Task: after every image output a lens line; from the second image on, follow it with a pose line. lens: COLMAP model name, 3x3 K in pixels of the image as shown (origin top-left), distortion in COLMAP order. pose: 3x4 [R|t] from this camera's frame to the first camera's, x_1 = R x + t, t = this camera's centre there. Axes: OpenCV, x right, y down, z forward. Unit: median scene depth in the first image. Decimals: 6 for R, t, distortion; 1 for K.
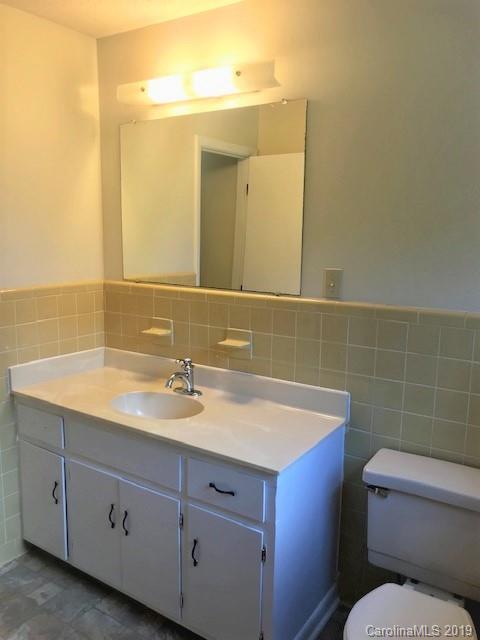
lens RADIAL K [[526.8, 0, 240.0], [0, 526.8, 320.0], [0, 0, 1]] dist [0.026241, 0.001344]
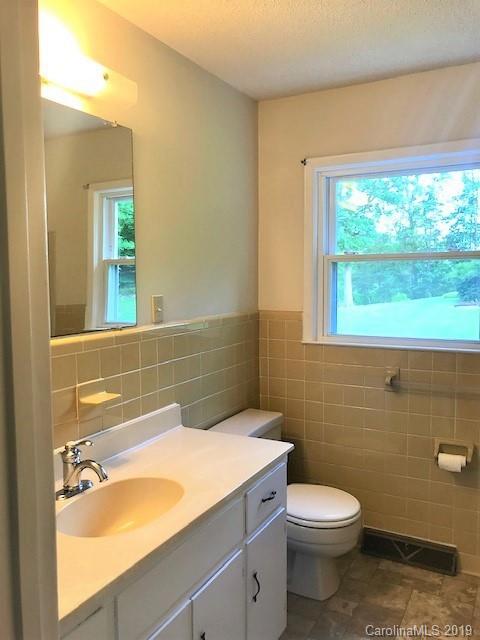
lens RADIAL K [[526.8, 0, 240.0], [0, 526.8, 320.0], [0, 0, 1]] dist [0.026241, 0.001344]
pose [[-0.092029, -0.089654, 0.991712, -0.895059], [0.197241, 0.974563, 0.106407, -0.126294], [-0.976026, 0.205399, -0.072005, 0.906542]]
